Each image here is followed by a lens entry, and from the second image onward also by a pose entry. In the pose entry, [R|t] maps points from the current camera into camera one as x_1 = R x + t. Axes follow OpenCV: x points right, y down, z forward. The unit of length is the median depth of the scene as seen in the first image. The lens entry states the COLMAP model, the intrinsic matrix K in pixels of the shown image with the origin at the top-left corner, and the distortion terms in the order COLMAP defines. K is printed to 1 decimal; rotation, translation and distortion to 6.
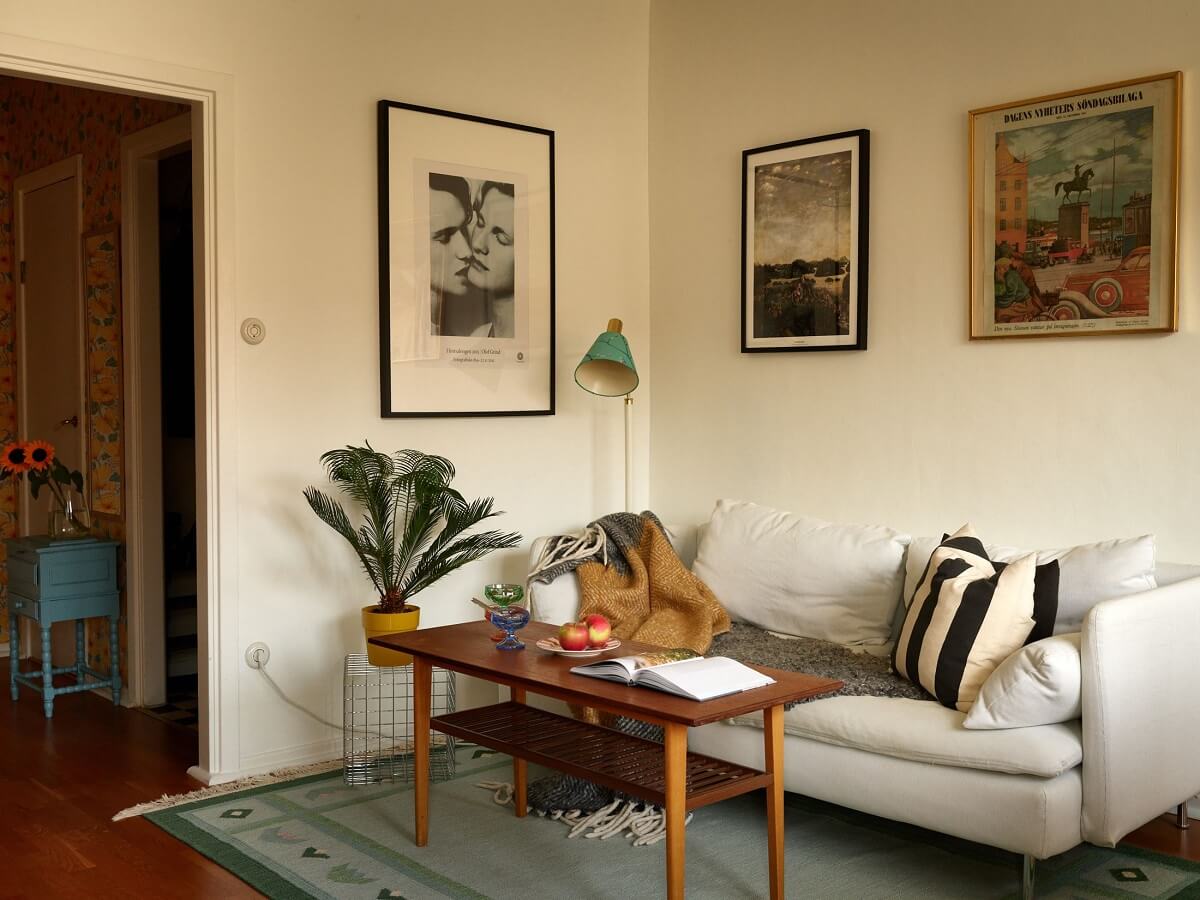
lens RADIAL K [[1252.9, 0, 599.5], [0, 1252.9, 439.7], [0, 0, 1]] dist [-0.029521, -0.000118]
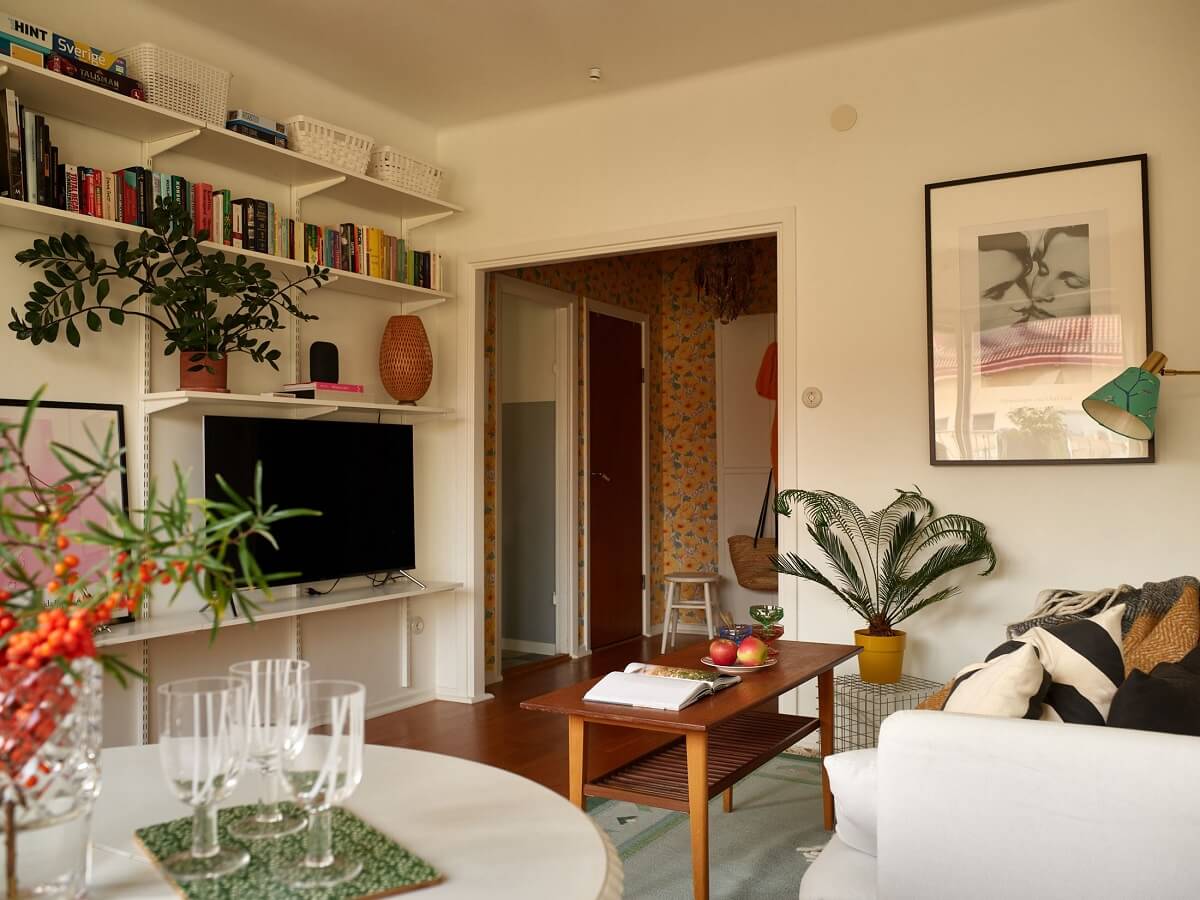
lens RADIAL K [[1038.0, 0, 602.0], [0, 1038.0, 443.2], [0, 0, 1]] dist [-0.035874, 0.001216]
pose [[0.285399, -0.028322, -0.957990, 0.600107], [-0.025775, 0.998975, -0.037212, 0.004404], [0.958062, 0.035312, 0.284376, 0.436611]]
